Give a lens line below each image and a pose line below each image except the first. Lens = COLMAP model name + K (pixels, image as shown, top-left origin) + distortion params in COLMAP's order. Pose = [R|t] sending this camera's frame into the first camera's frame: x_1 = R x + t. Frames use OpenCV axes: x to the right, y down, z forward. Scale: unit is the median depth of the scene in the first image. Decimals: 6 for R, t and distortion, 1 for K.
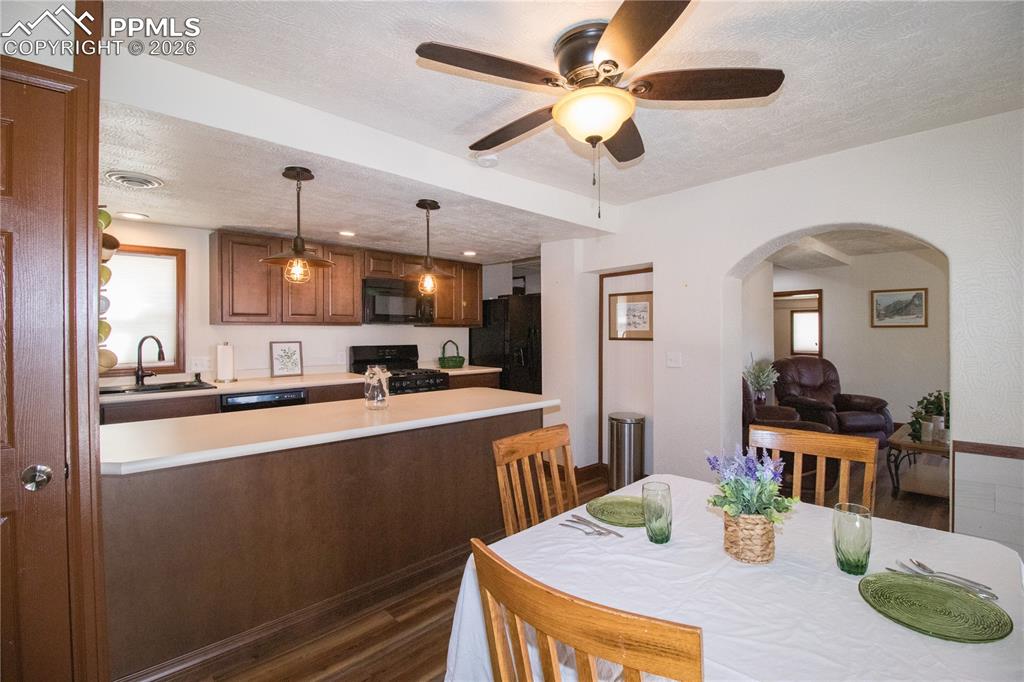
lens RADIAL K [[470.9, 0, 518.9], [0, 470.9, 332.8], [0, 0, 1]] dist [-0.000489, -0.000275]
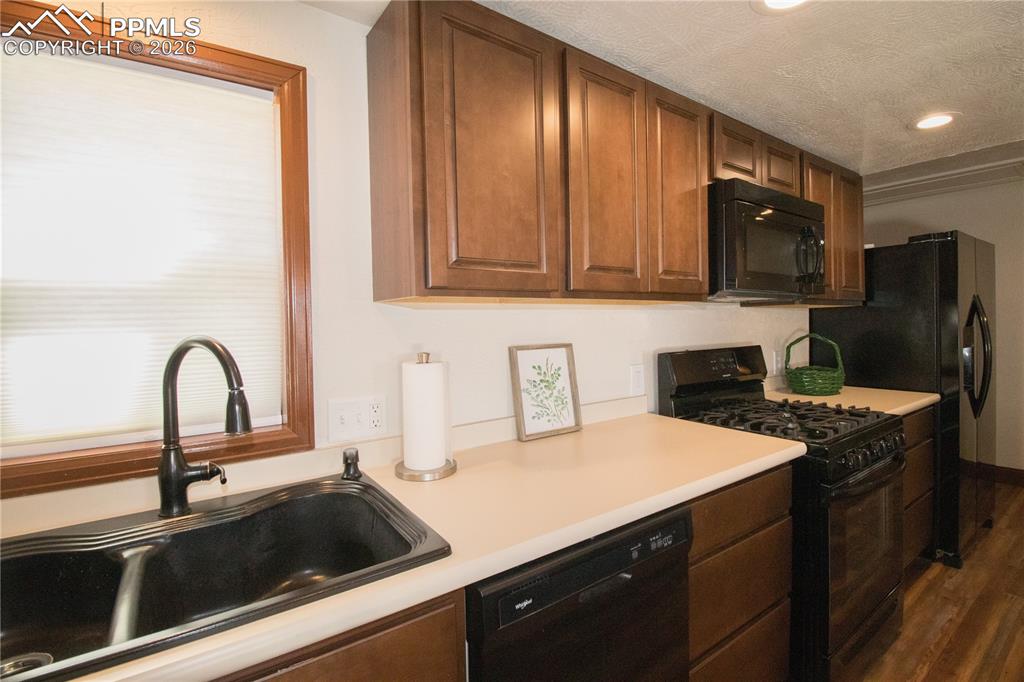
lens RADIAL K [[473.7, 0, 527.9], [0, 473.7, 335.4], [0, 0, 1]] dist [0.002037, 0.000228]
pose [[0.988385, -0.014772, -0.151248, -0.510970], [0.018317, 0.999589, 0.022067, 0.001774], [0.150860, -0.024581, 0.988250, 0.698626]]
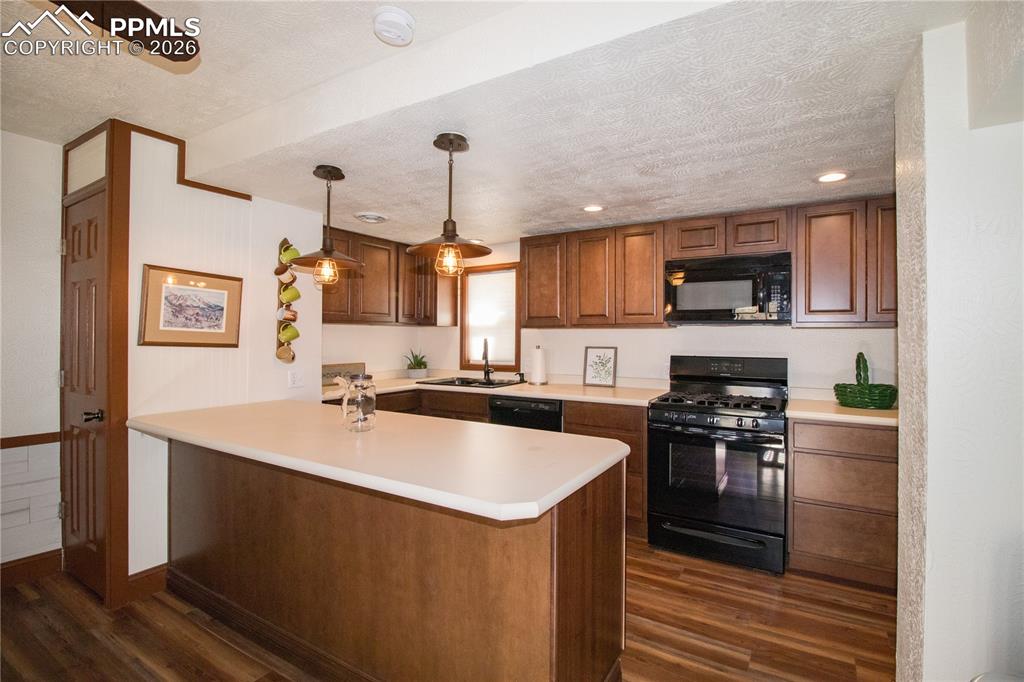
lens RADIAL K [[470.9, 0, 518.9], [0, 470.9, 332.8], [0, 0, 1]] dist [-0.000489, -0.000275]
pose [[0.254032, -0.008325, -0.967160, 0.370509], [-0.008596, 0.999904, -0.010865, 0.003559], [0.967158, 0.011074, 0.253936, 0.715768]]
